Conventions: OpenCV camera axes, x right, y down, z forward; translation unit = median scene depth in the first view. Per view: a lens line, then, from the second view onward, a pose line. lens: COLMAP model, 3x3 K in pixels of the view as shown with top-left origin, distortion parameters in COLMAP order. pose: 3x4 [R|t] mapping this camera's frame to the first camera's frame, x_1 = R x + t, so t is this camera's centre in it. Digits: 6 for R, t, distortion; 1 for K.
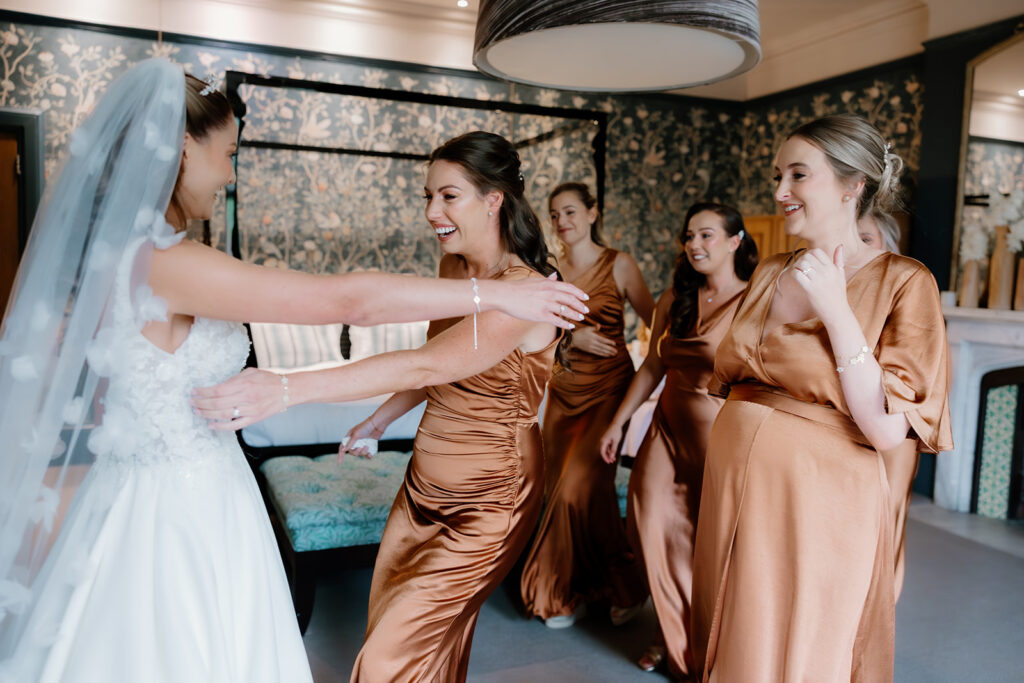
lens RADIAL K [[818.1, 0, 486.0], [0, 818.1, 304.6], [0, 0, 1]] dist [0.046108, -0.024165]
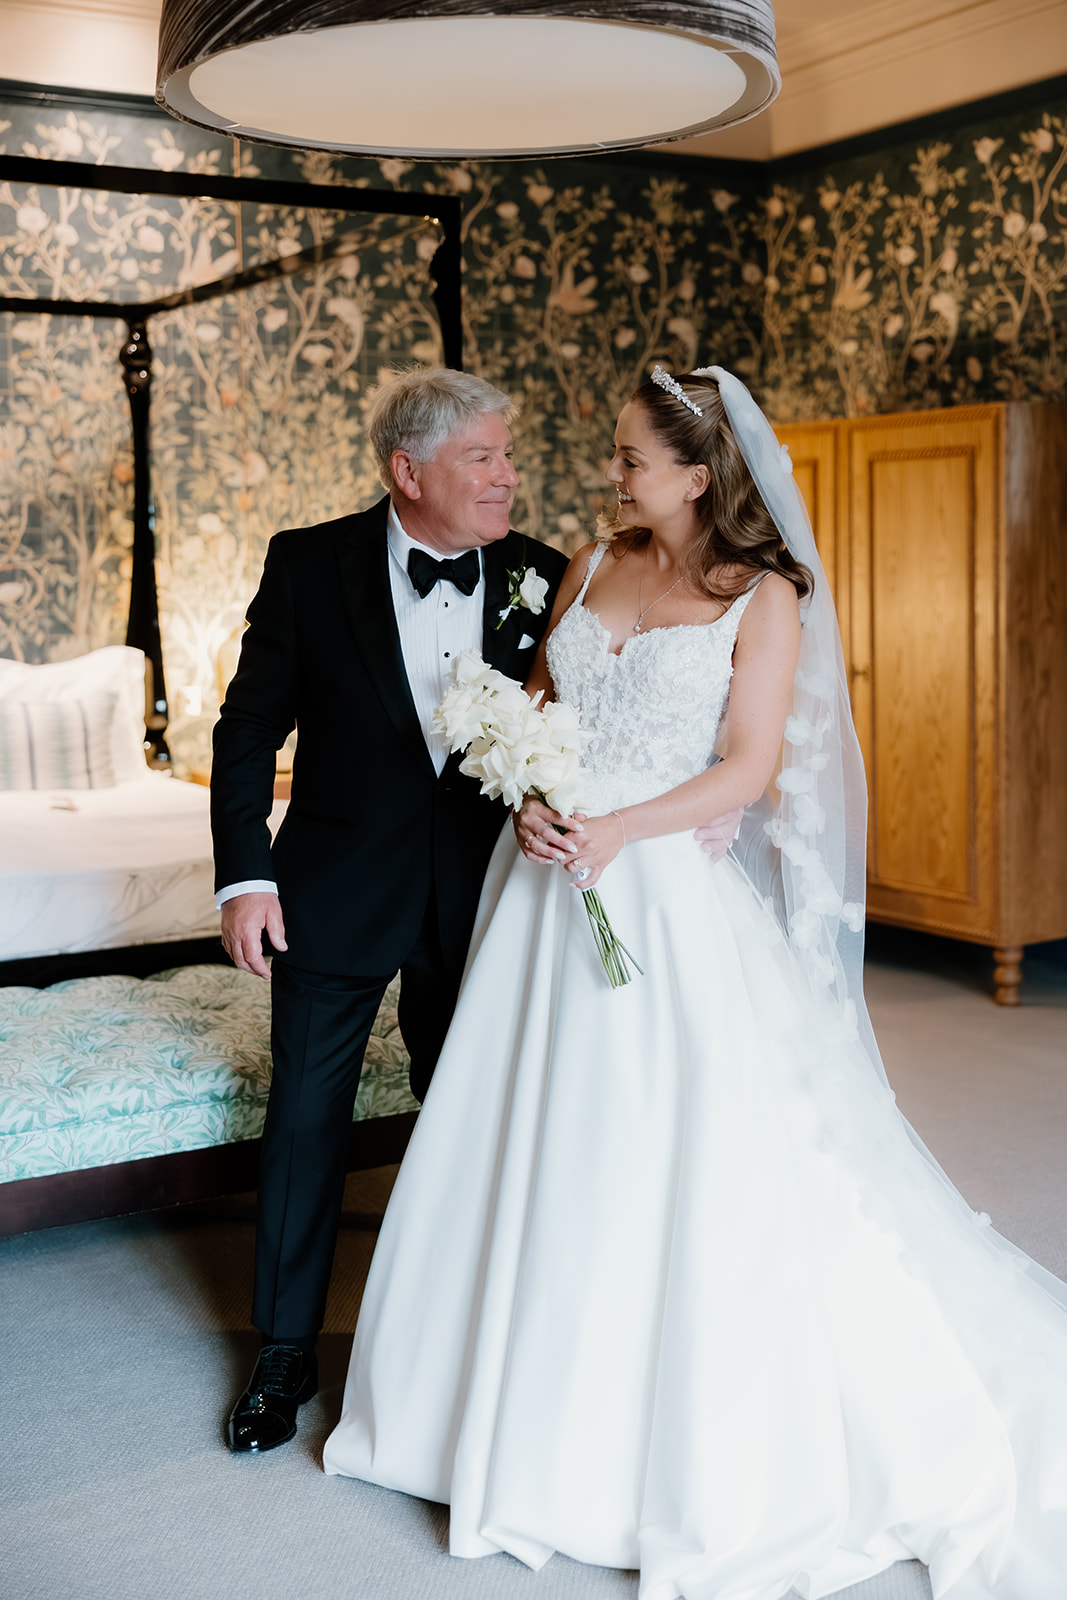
lens RADIAL K [[1892.5, 0, 455.9], [0, 1892.5, 782.8], [0, 0, 1]] dist [0.006171, 0.000000]
pose [[0.987744, -0.062765, 0.142905, -0.239283], [0.052166, 0.995685, 0.076745, -0.000347], [-0.147105, -0.068350, 0.986756, -0.102787]]
